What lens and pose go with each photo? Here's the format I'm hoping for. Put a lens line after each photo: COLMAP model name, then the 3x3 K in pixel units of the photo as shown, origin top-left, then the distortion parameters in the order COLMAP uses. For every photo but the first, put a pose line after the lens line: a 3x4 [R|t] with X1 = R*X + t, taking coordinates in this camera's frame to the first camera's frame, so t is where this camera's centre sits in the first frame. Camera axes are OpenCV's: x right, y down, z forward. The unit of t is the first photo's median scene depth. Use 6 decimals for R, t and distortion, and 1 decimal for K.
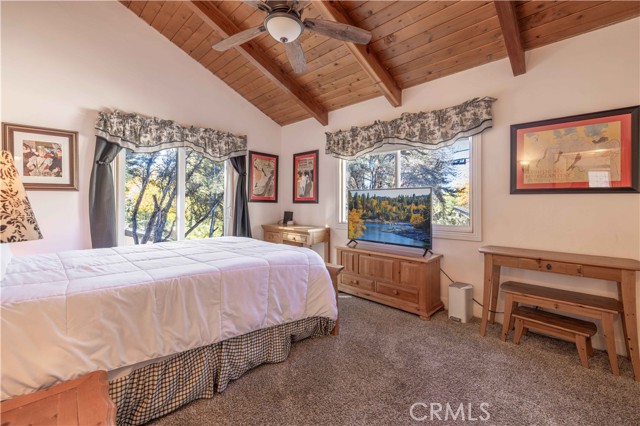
lens RADIAL K [[275.5, 0, 319.3], [0, 275.5, 205.4], [0, 0, 1]] dist [-0.002855, 0.000413]
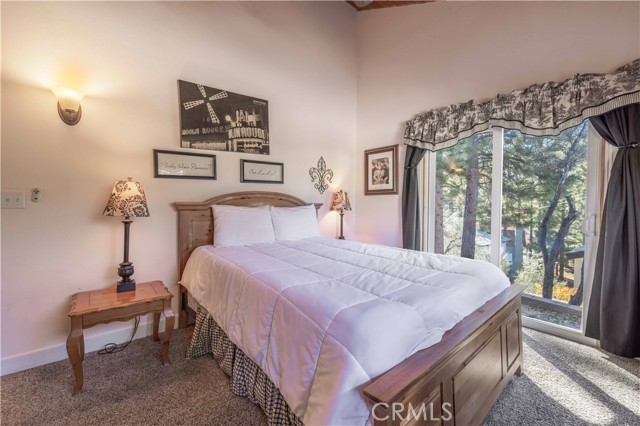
lens RADIAL K [[275.5, 0, 319.3], [0, 275.5, 205.4], [0, 0, 1]] dist [-0.002855, 0.000413]
pose [[-0.072726, 0.006226, -0.997333, 0.308789], [-0.022840, 0.999708, 0.007906, -0.006232], [0.997090, 0.023354, -0.072562, 0.708044]]
